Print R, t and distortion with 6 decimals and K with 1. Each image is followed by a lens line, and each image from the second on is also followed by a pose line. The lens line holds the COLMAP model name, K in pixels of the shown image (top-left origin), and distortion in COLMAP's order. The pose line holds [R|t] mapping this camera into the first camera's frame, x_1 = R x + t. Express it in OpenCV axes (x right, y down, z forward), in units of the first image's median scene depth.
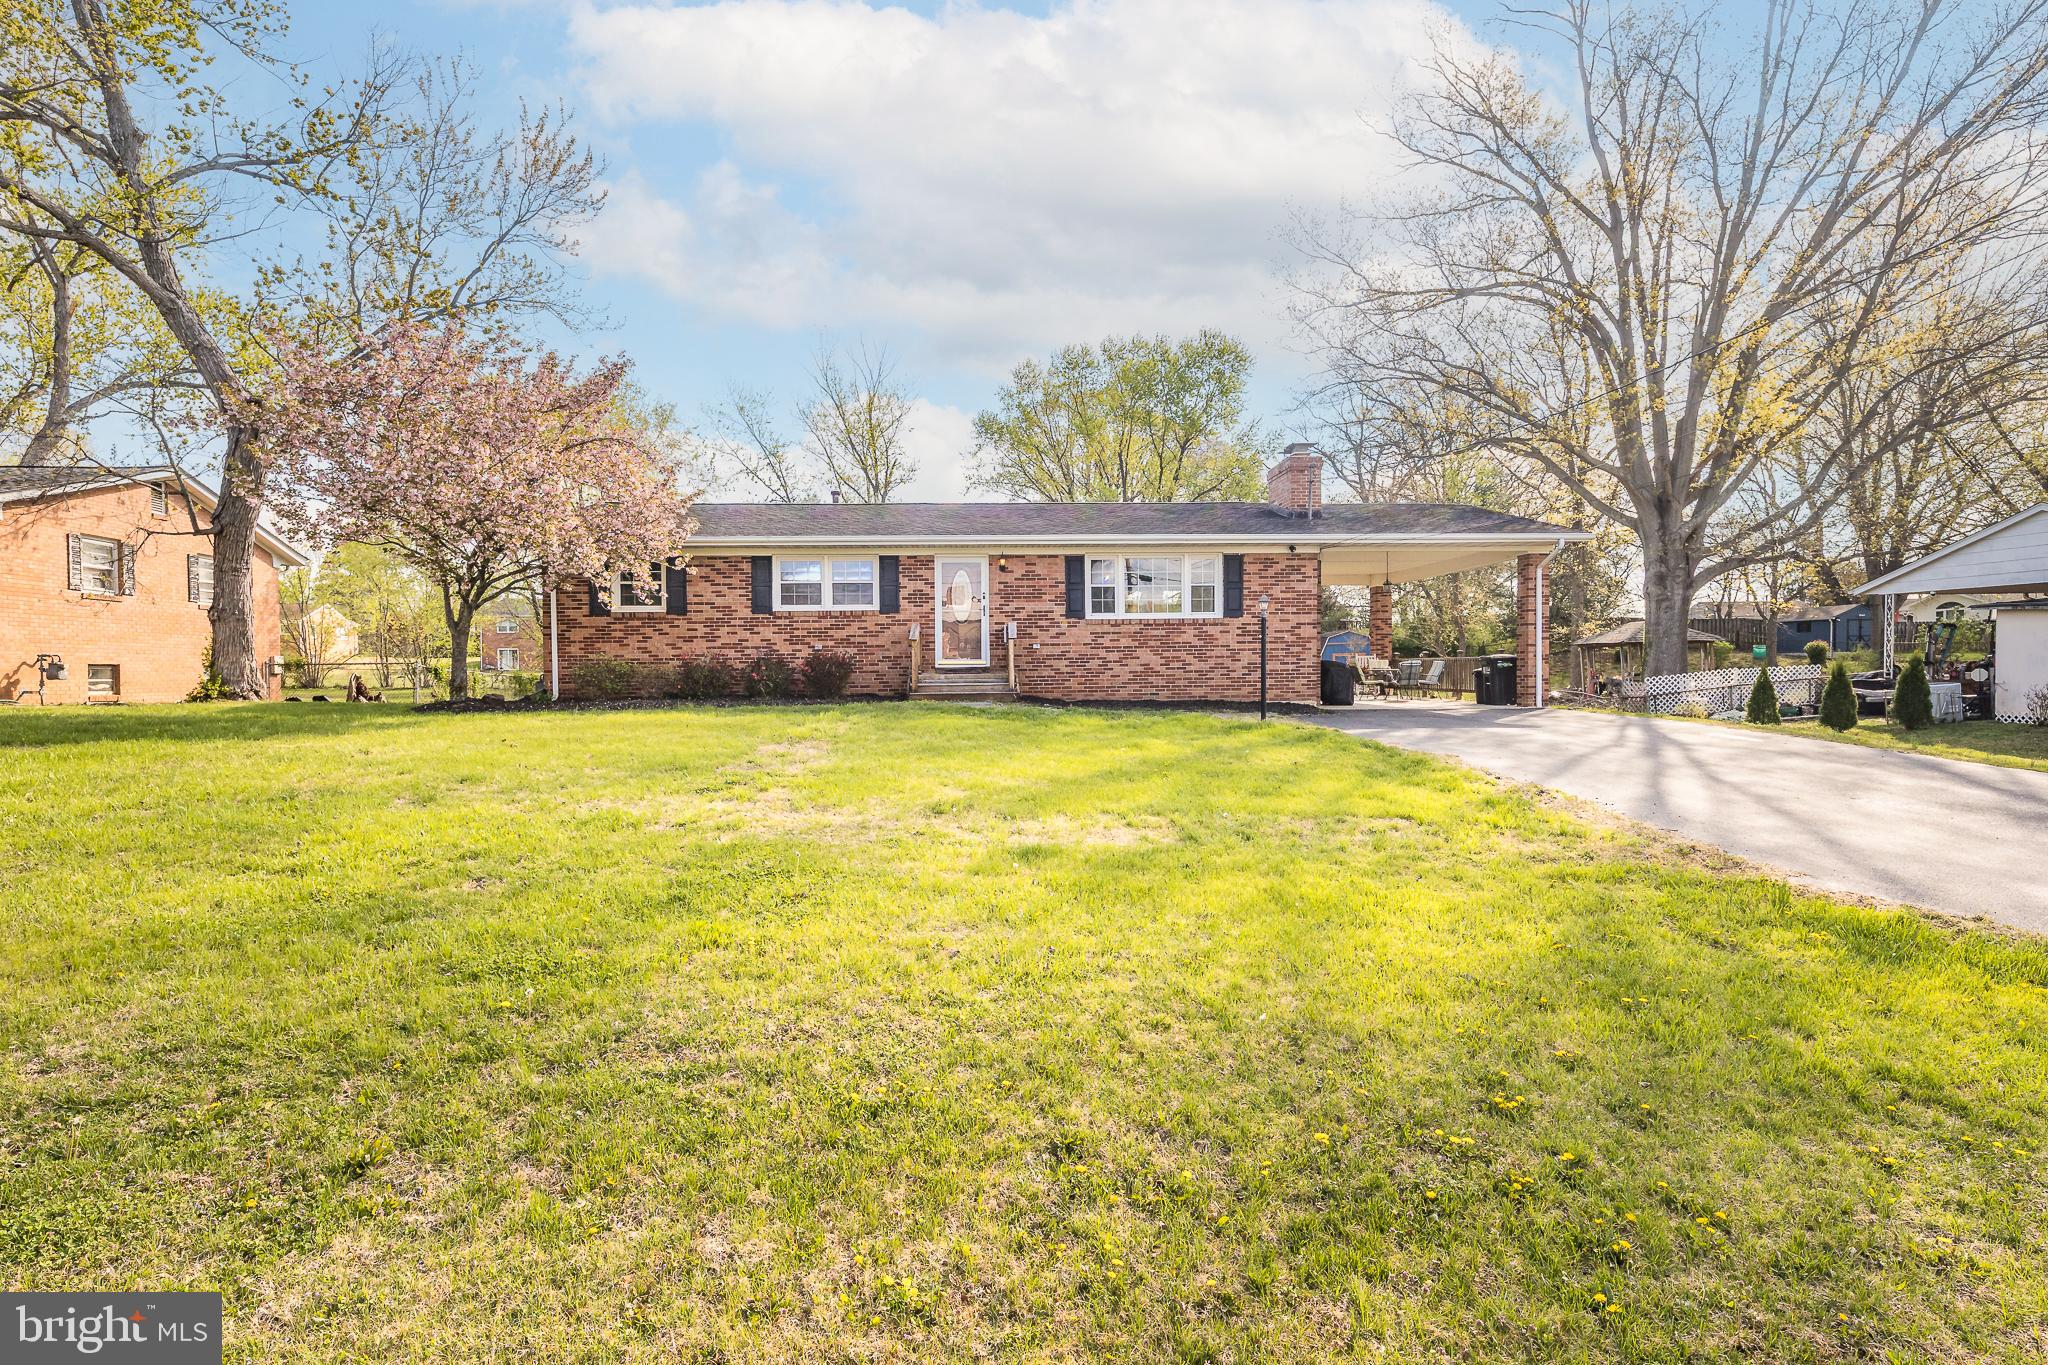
lens RADIAL K [[989.8, 0, 1020.0], [0, 989.8, 685.6], [0, 0, 1]] dist [0.001950, -0.000429]
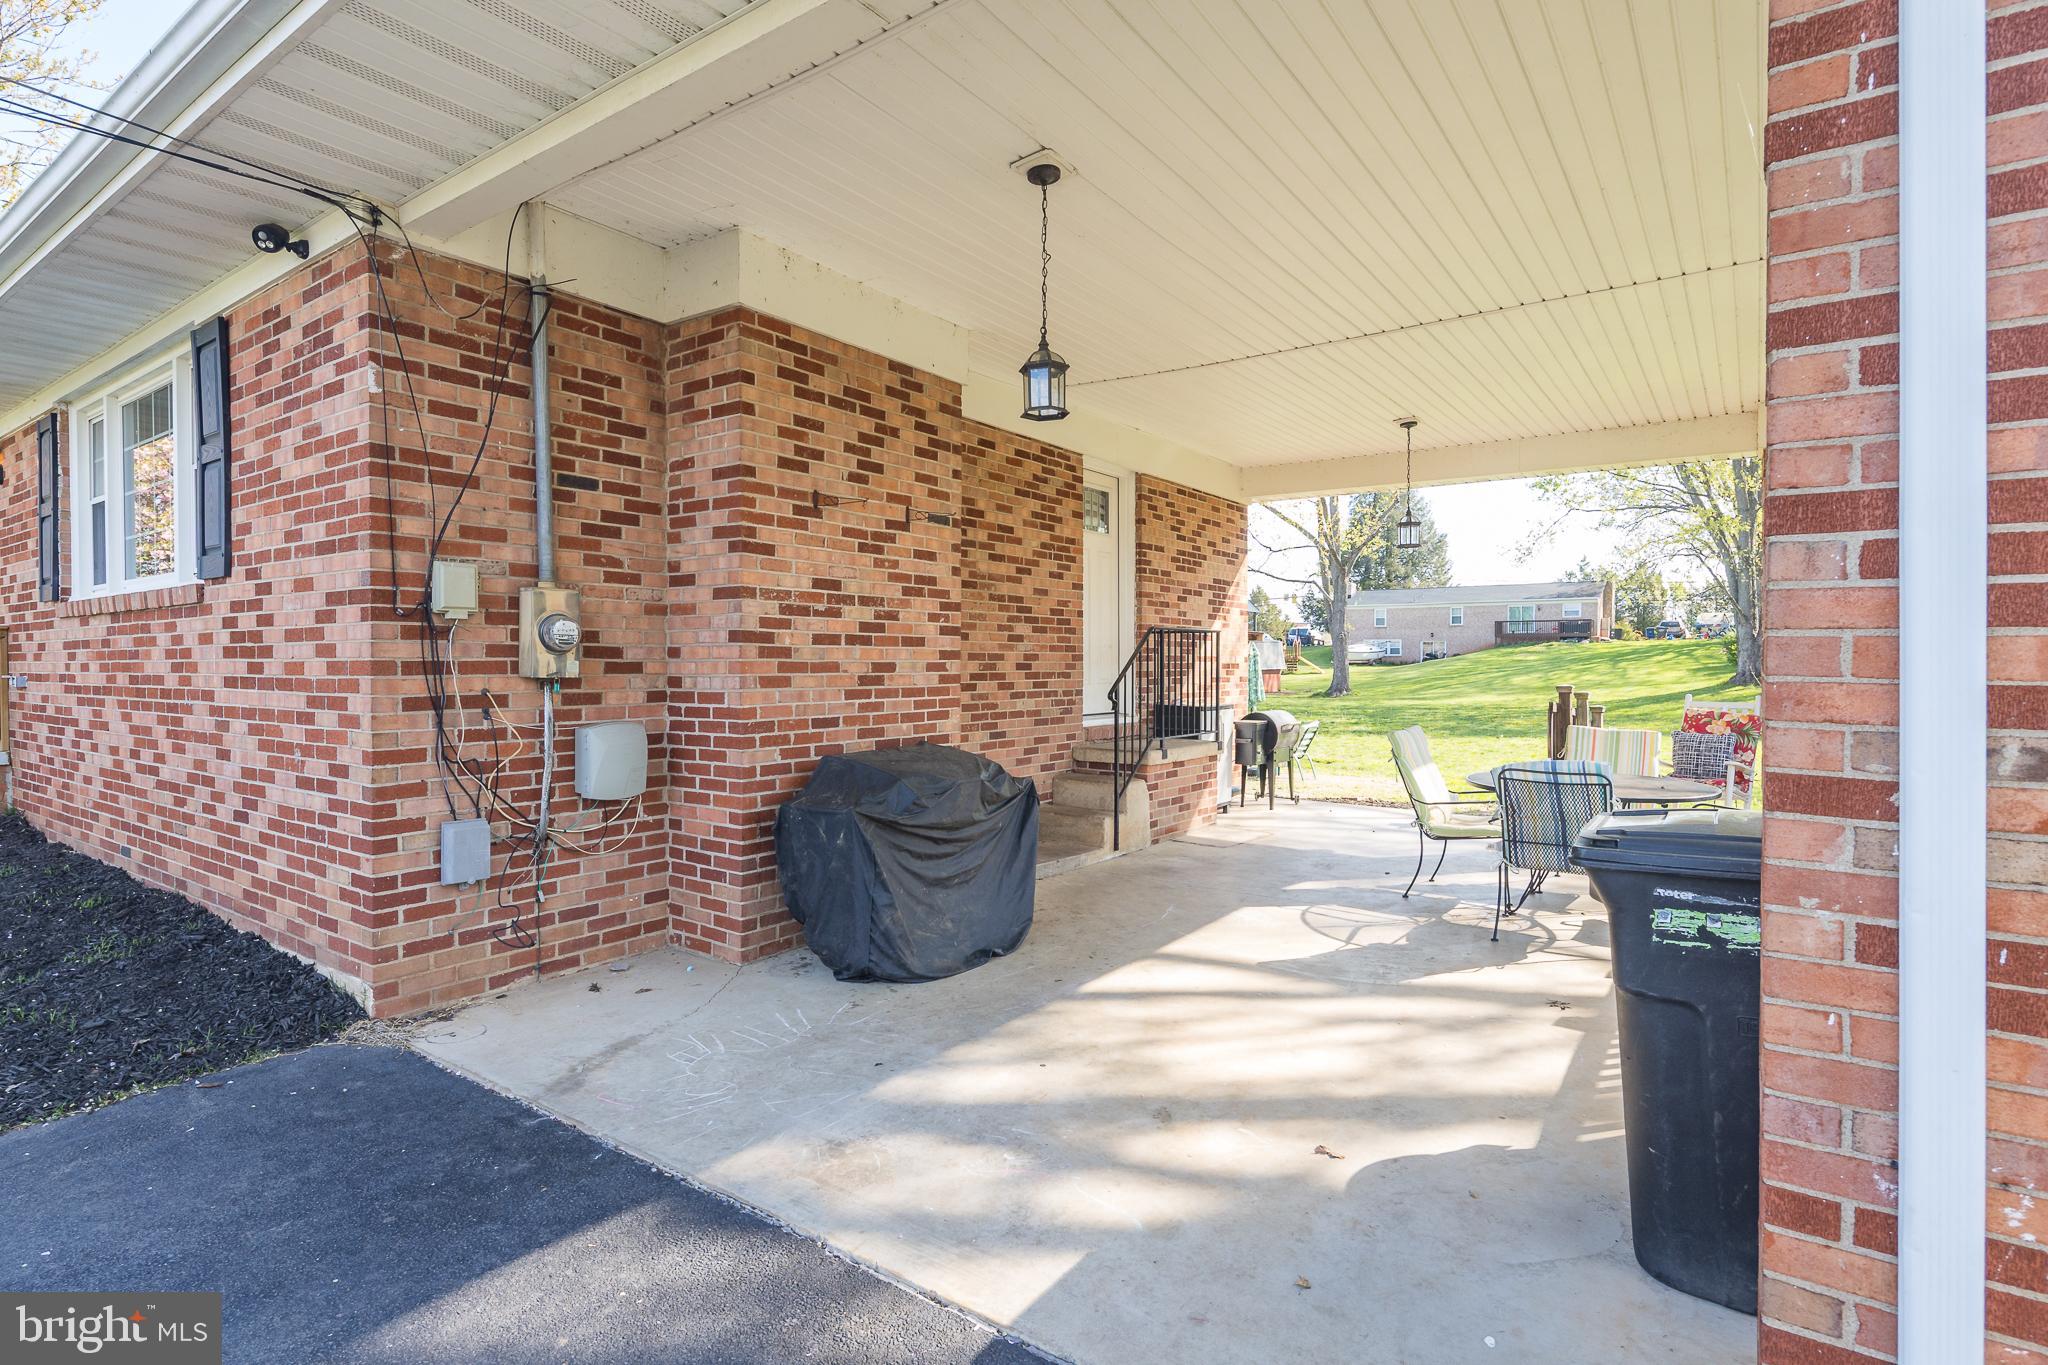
lens RADIAL K [[1018.6, 0, 1022.2], [0, 1018.6, 671.1], [0, 0, 1]] dist [-0.000823, -0.000759]
pose [[0.781610, 0.016260, -0.623556, 0.536615], [-0.016595, 0.999848, 0.005271, -0.051462], [0.623547, 0.006228, 0.781761, 0.936424]]
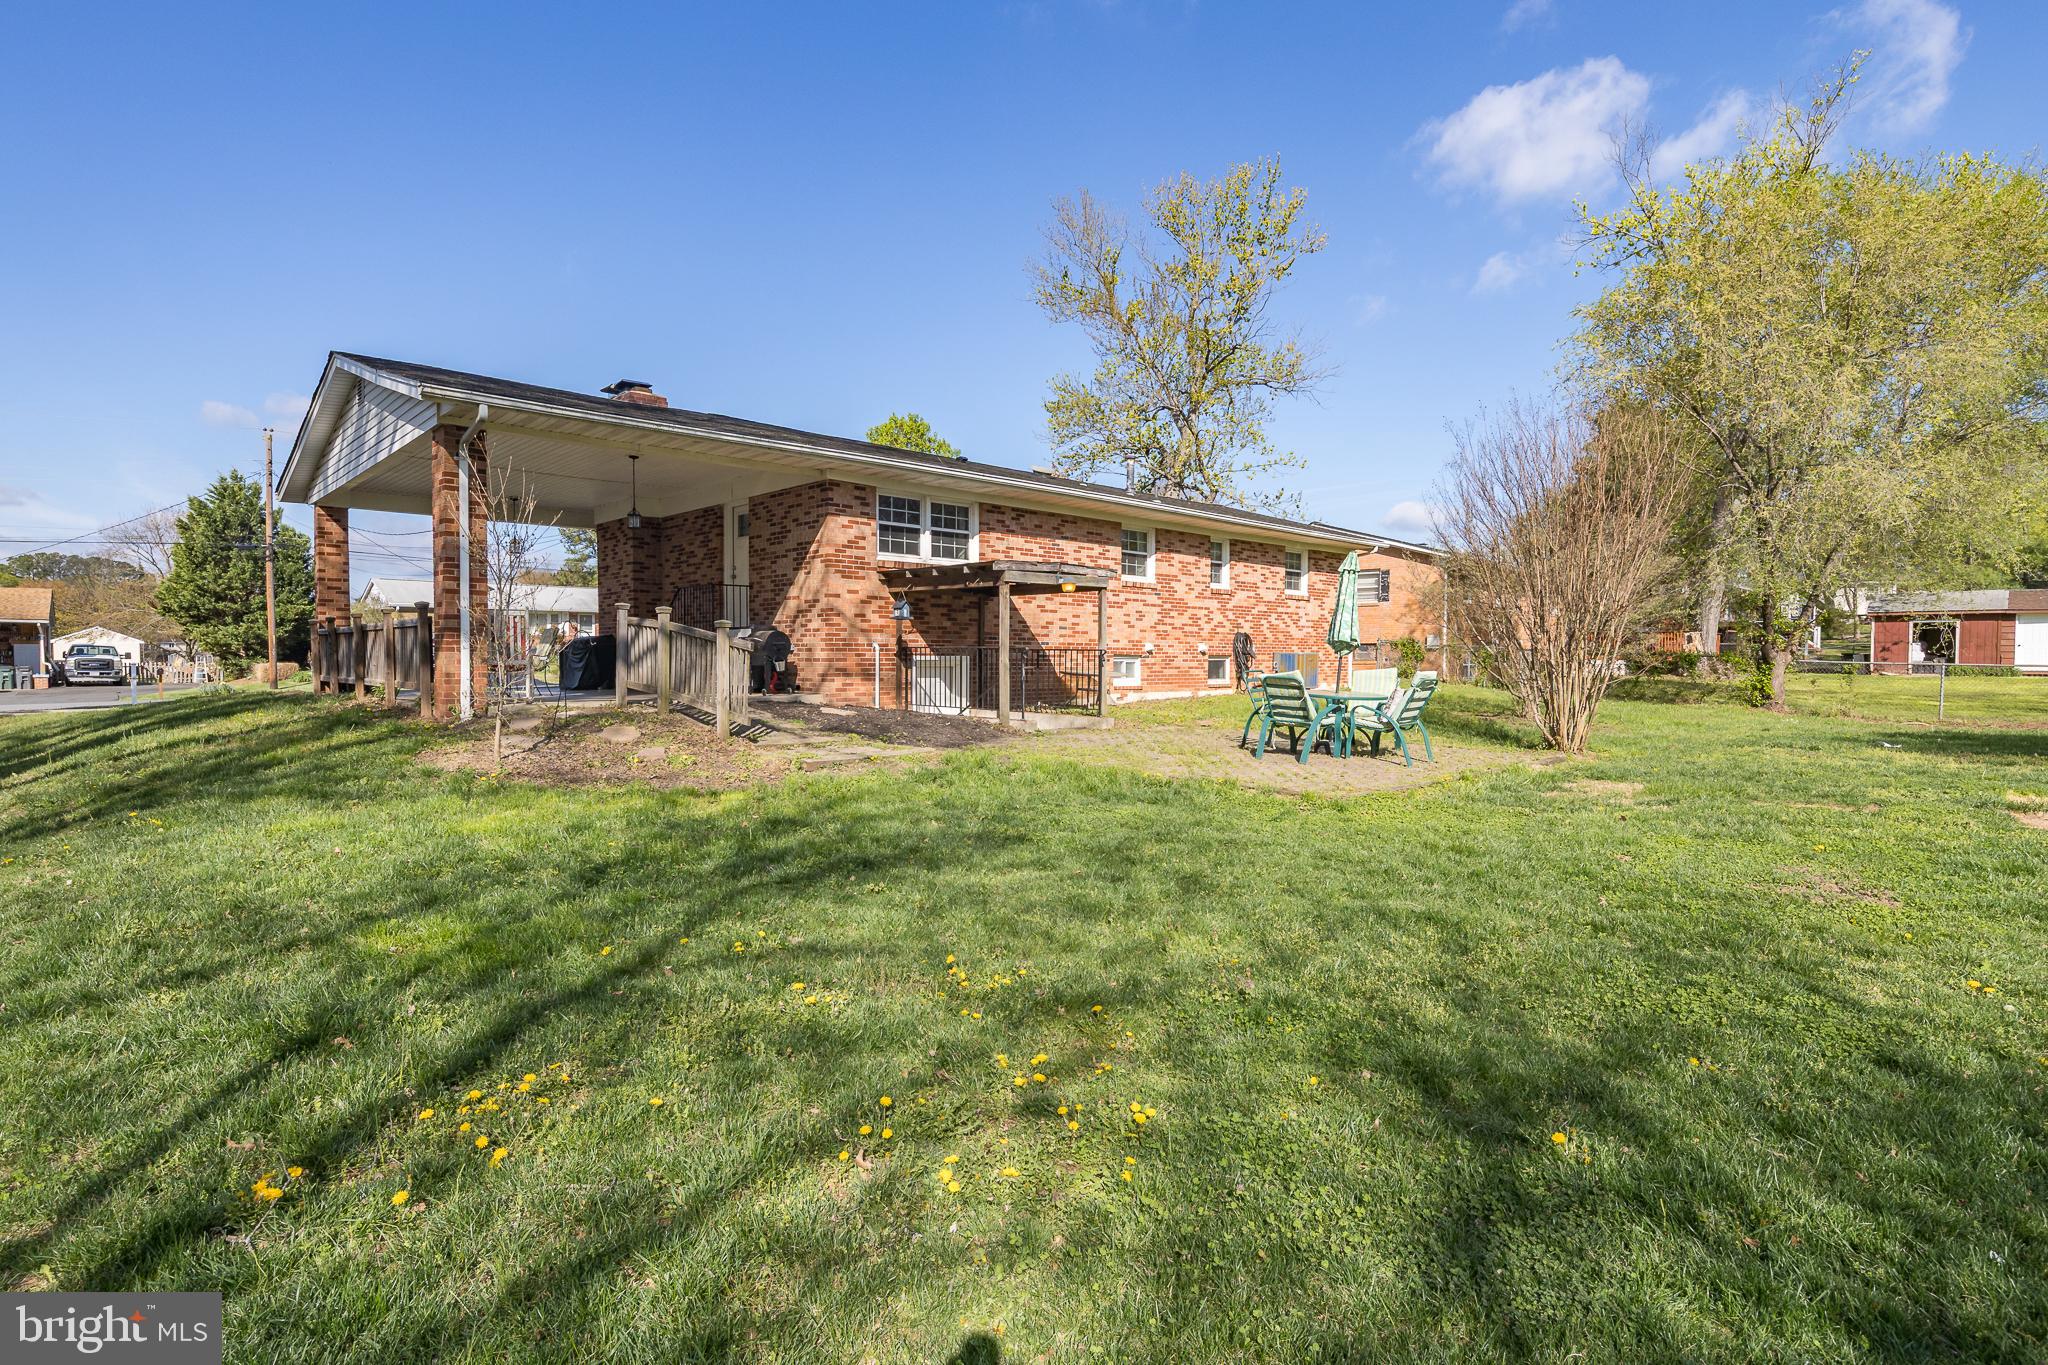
lens RADIAL K [[989.8, 0, 1020.0], [0, 989.8, 685.6], [0, 0, 1]] dist [0.001950, -0.000429]
pose [[-0.758736, 0.023757, -0.650964, 0.648933], [-0.004238, 0.999134, 0.041403, -0.021524], [0.651384, 0.034173, -0.757978, 2.090207]]
